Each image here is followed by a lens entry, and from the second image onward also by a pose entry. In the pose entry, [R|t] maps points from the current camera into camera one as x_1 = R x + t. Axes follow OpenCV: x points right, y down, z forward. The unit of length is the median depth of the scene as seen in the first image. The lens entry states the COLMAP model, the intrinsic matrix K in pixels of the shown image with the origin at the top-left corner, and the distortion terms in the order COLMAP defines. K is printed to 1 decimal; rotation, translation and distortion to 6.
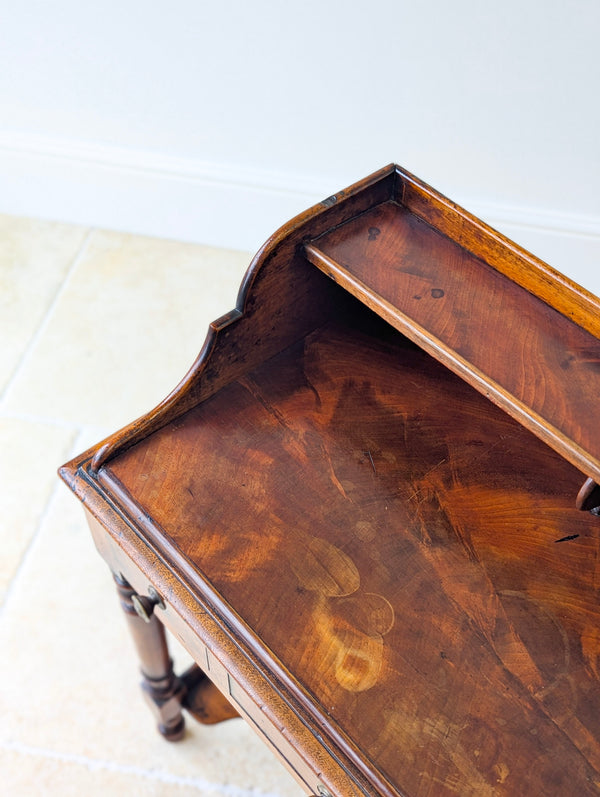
lens RADIAL K [[855.6, 0, 306.2], [0, 855.6, 404.0], [0, 0, 1]] dist [0.064192, -0.017688]
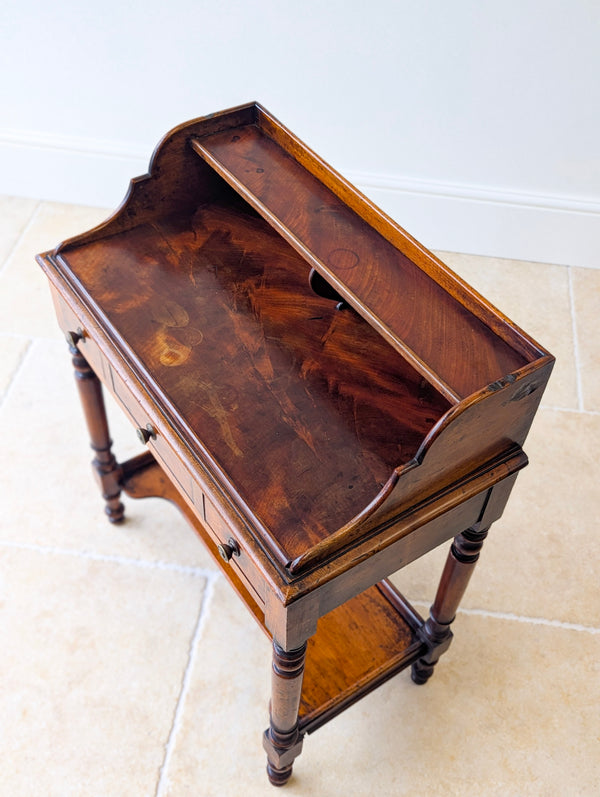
lens RADIAL K [[855.6, 0, 306.2], [0, 855.6, 404.0], [0, 0, 1]] dist [0.064192, -0.017688]
pose [[0.990197, 0.114907, -0.079411, 0.436270], [-0.119035, 0.991662, -0.049358, 0.408831], [0.073078, 0.058327, 0.995619, -0.680362]]
